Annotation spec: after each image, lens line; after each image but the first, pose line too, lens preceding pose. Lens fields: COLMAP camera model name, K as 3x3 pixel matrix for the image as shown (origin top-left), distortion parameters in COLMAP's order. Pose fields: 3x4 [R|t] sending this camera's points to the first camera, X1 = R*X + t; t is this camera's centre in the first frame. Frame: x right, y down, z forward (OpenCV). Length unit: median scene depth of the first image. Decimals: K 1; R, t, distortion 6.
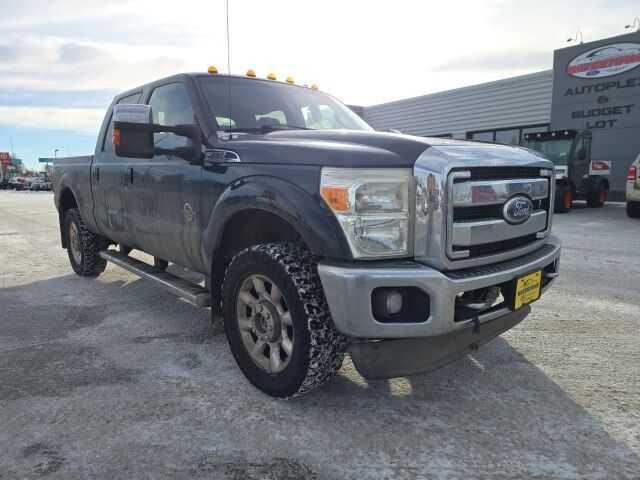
lens RADIAL K [[416.3, 0, 310.4], [0, 416.3, 240.2], [0, 0, 1]] dist [0.083268, -0.084106]
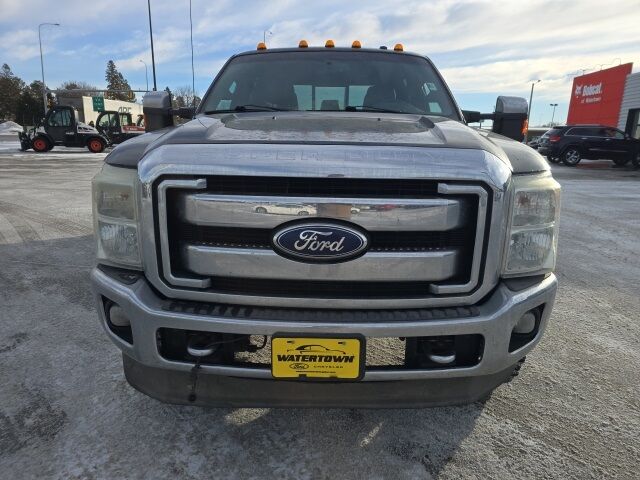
lens RADIAL K [[421.2, 0, 330.9], [0, 421.2, 240.2], [0, 0, 1]] dist [0.063846, -0.051031]
pose [[0.741248, 0.189732, -0.643858, 0.961069], [-0.130239, 0.981644, 0.139331, -0.174365], [0.658474, -0.019424, 0.752352, 0.517741]]
